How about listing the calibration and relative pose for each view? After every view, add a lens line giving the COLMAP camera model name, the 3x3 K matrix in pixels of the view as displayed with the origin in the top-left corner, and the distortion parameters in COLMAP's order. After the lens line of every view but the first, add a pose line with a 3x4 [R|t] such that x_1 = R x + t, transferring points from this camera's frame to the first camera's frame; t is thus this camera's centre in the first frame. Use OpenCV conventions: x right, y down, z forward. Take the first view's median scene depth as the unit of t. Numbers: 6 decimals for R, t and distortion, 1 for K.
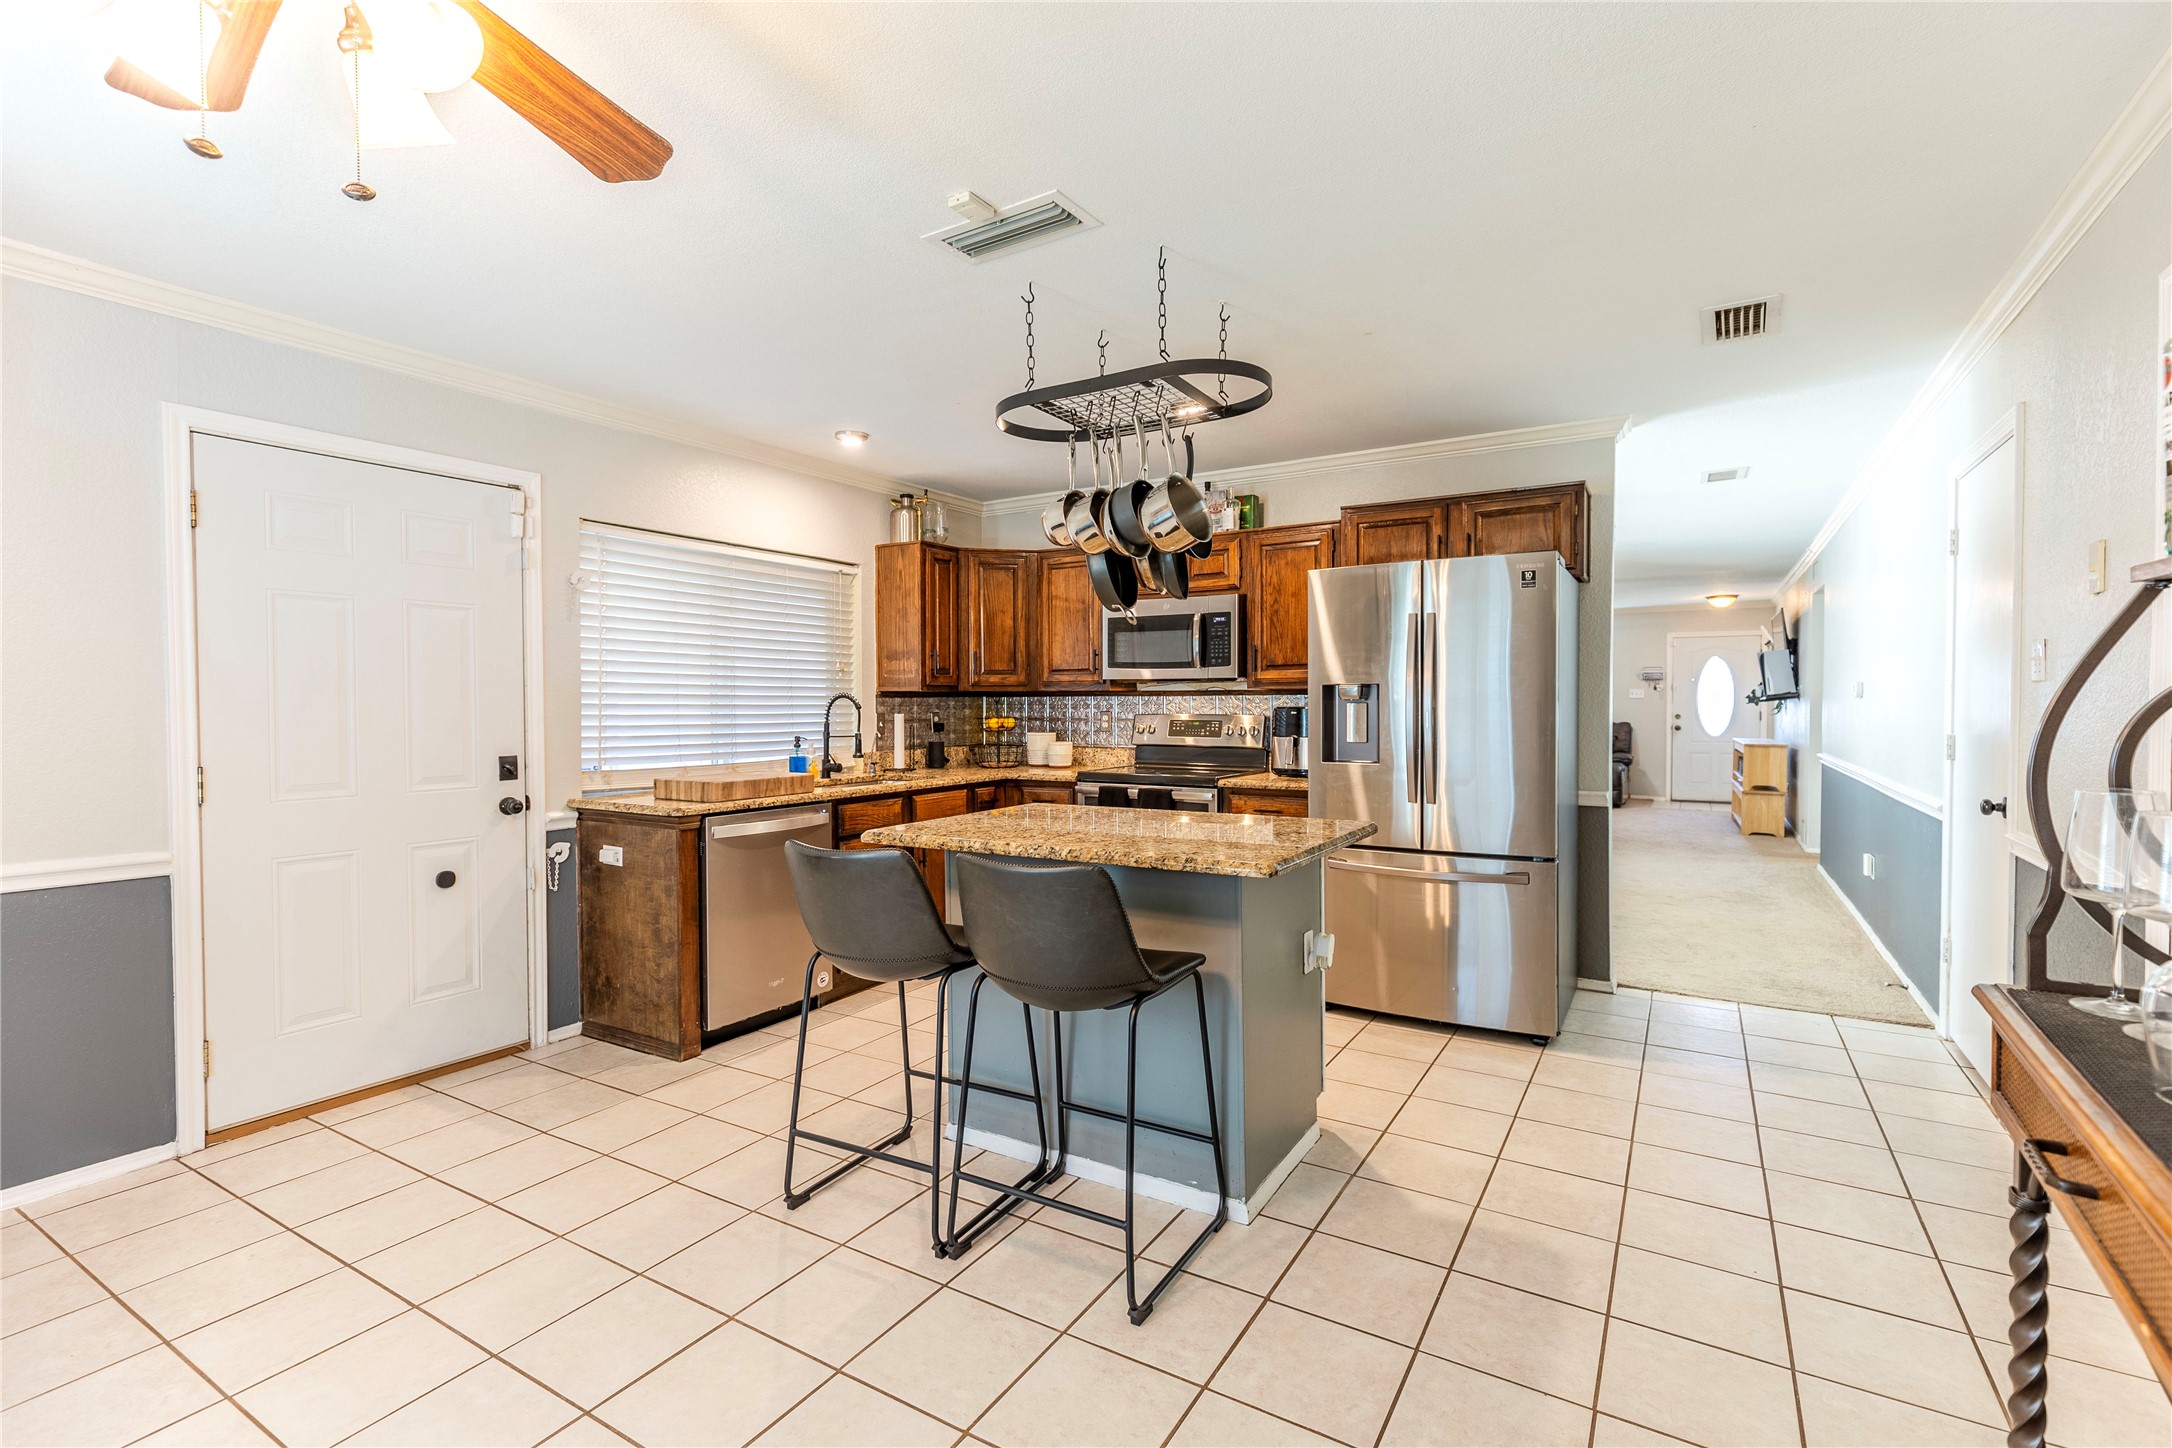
lens RADIAL K [[978.6, 0, 1094.0], [0, 978.6, 721.0], [0, 0, 1]] dist [0.007248, -0.000828]
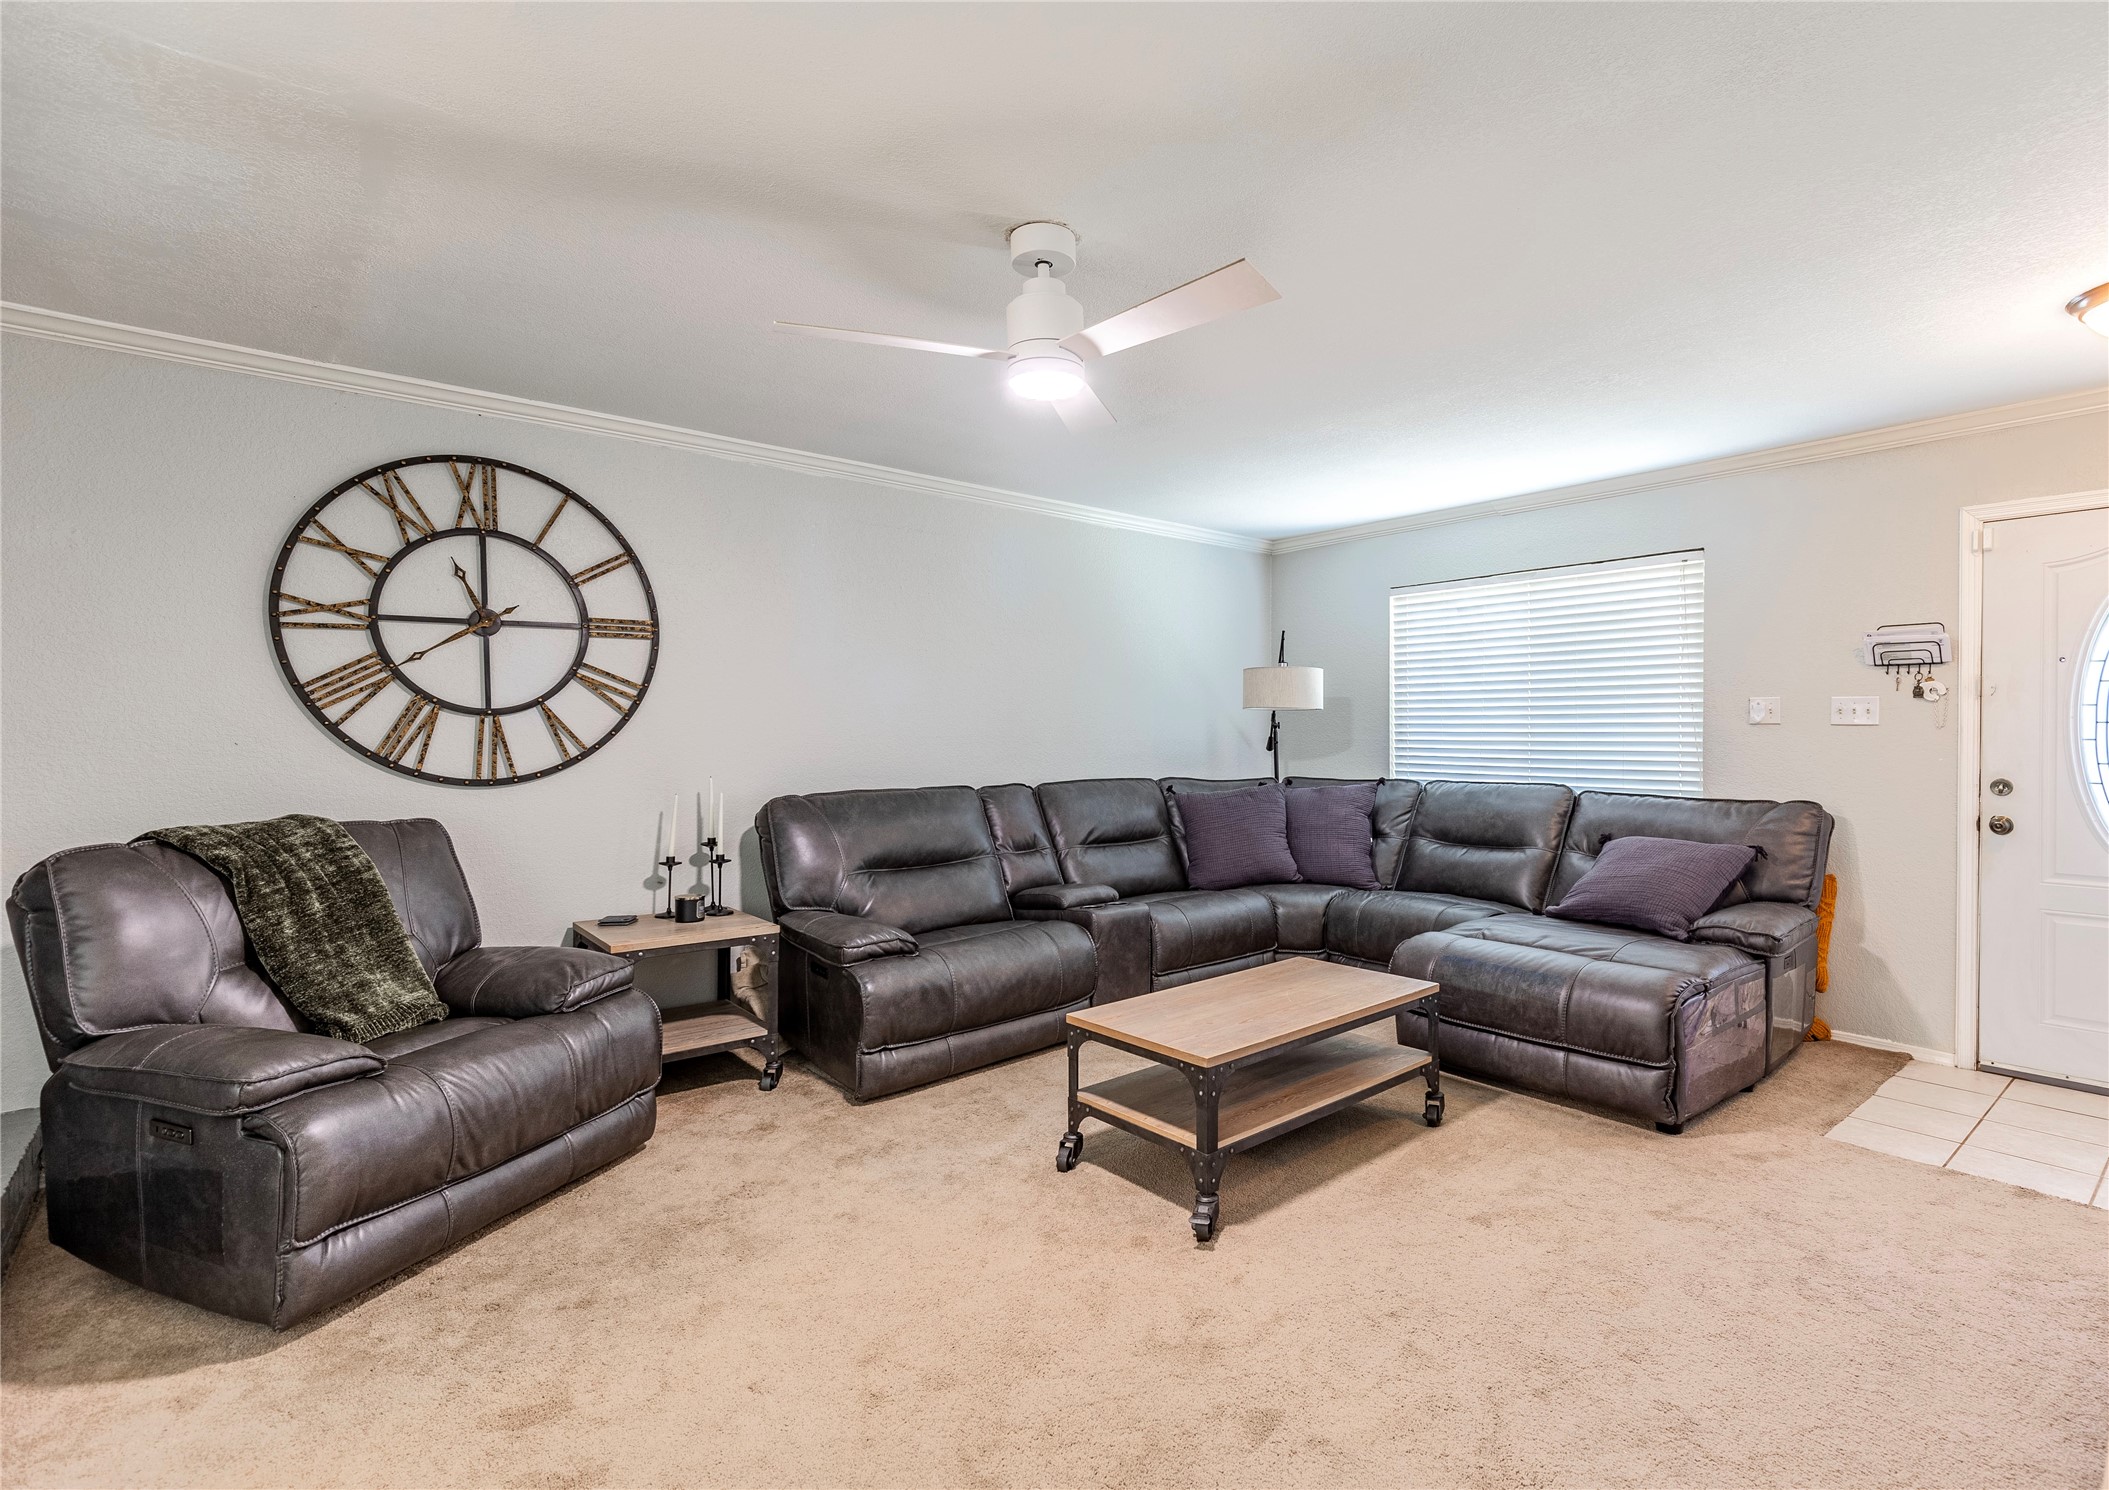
lens RADIAL K [[1008.5, 0, 1134.4], [0, 1008.5, 747.6], [0, 0, 1]] dist [0.008768, 0.000111]
pose [[0.955420, 0.002343, -0.295241, 0.595922], [-0.003239, 0.999992, -0.002546, -0.020159], [0.295233, 0.003389, 0.955419, 0.862802]]
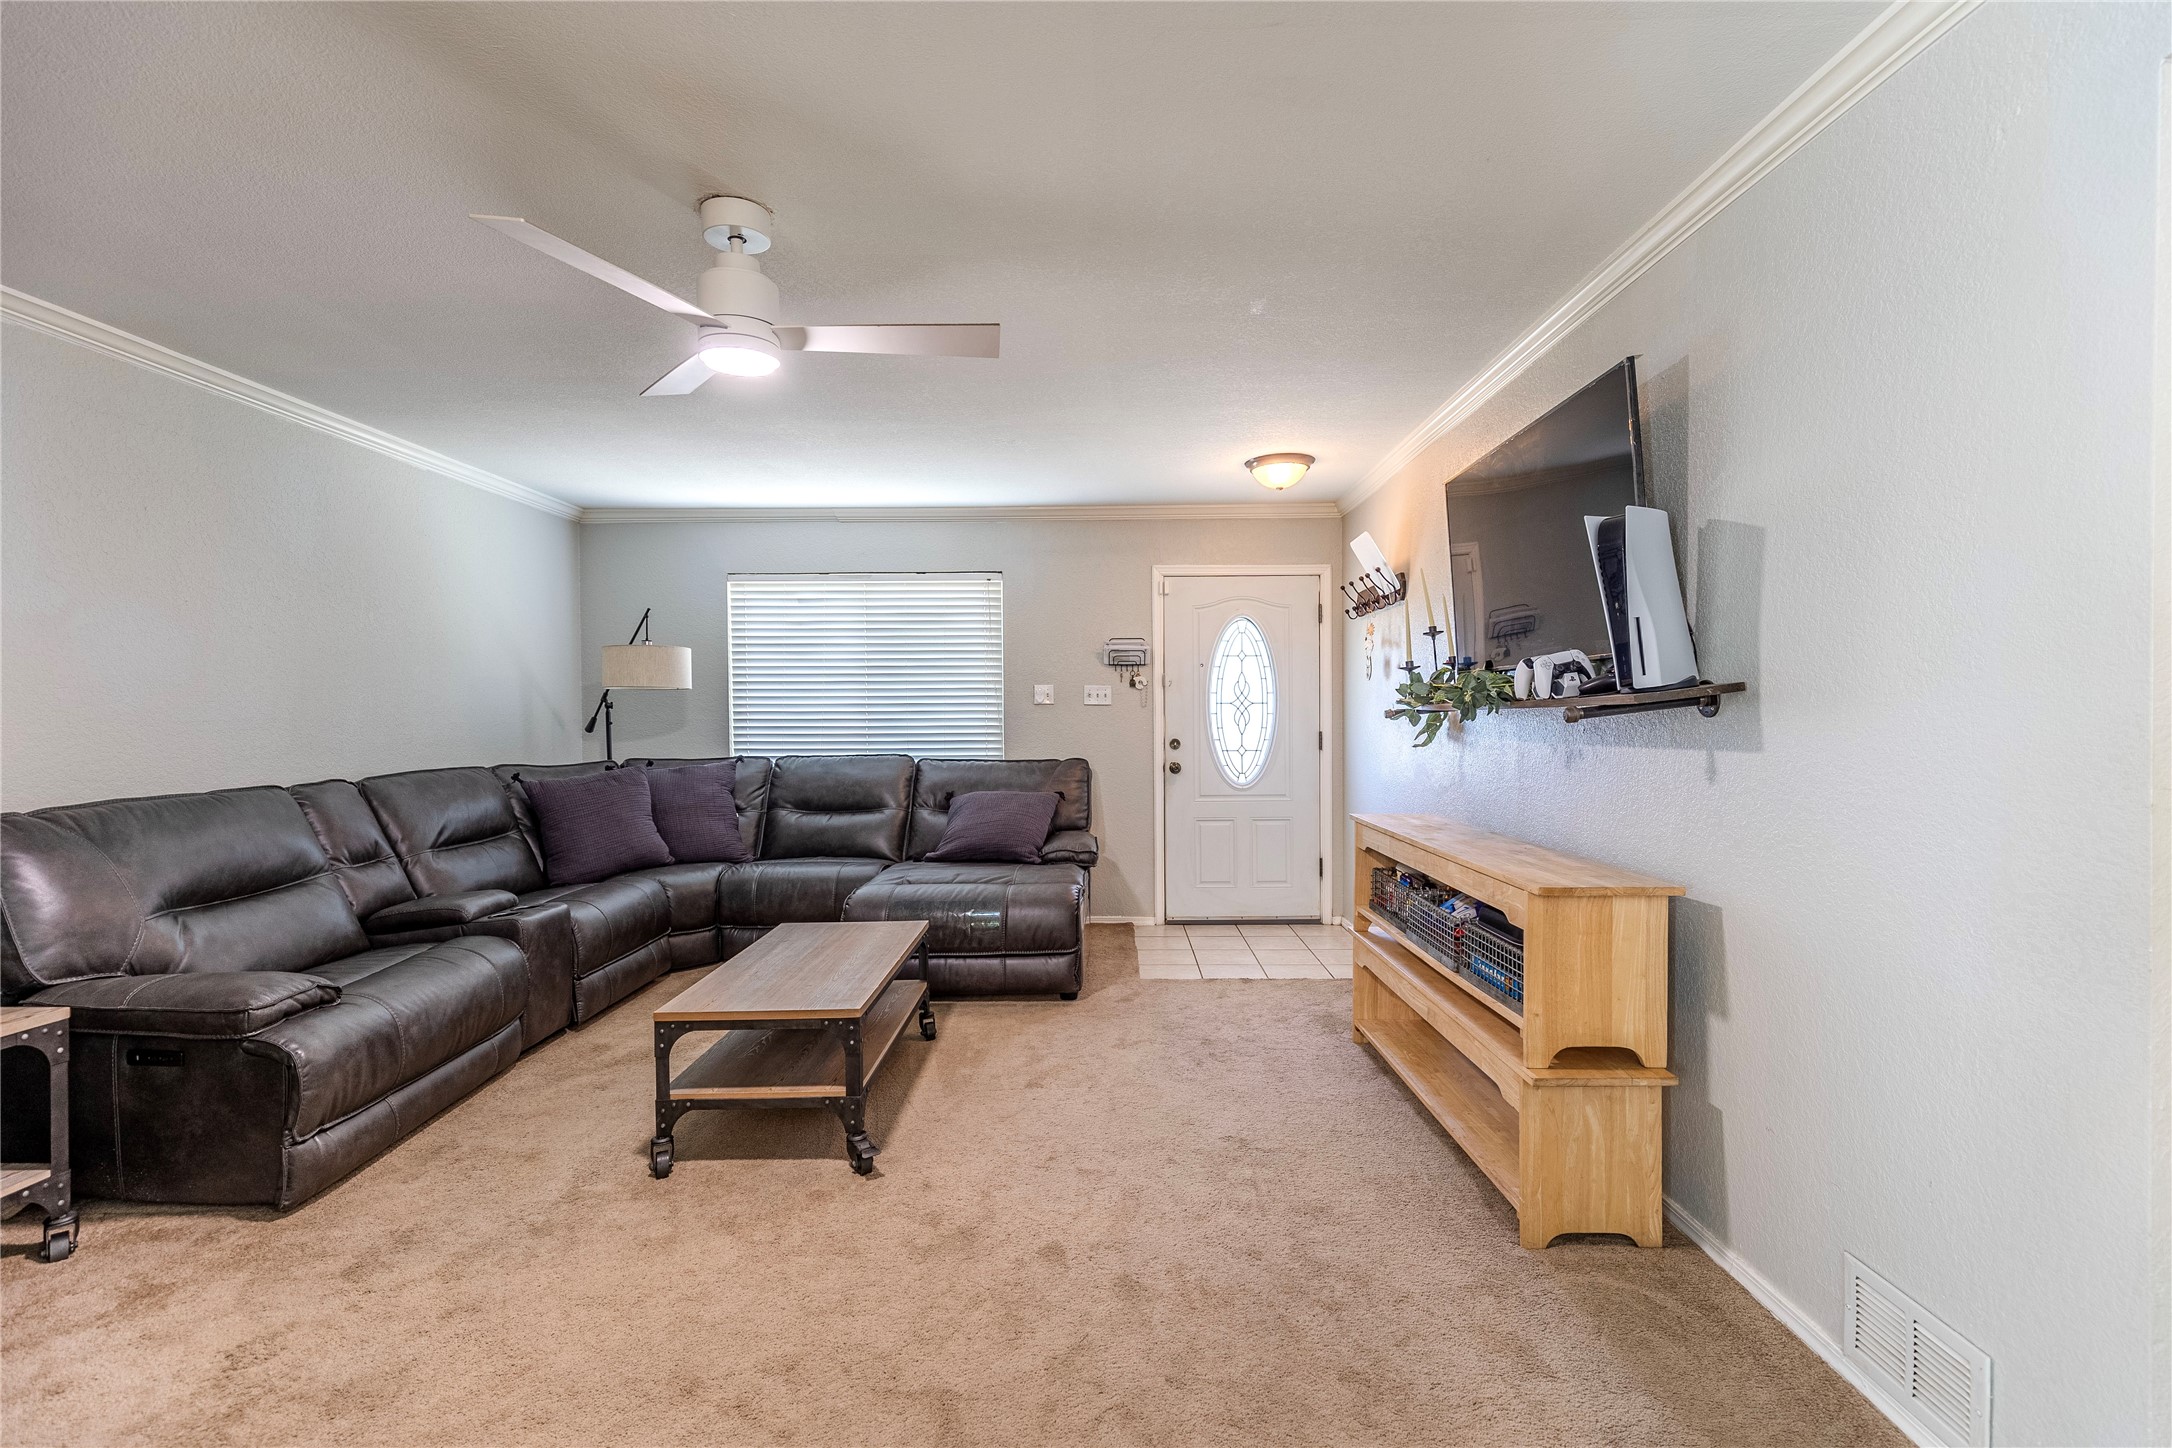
lens RADIAL K [[978.6, 0, 1094.0], [0, 978.6, 721.0], [0, 0, 1]] dist [0.007248, -0.000828]
pose [[0.858818, -0.012032, 0.512139, 0.439673], [0.015932, 0.999868, -0.003225, -0.020039], [-0.512033, 0.010929, 0.858896, 0.842843]]
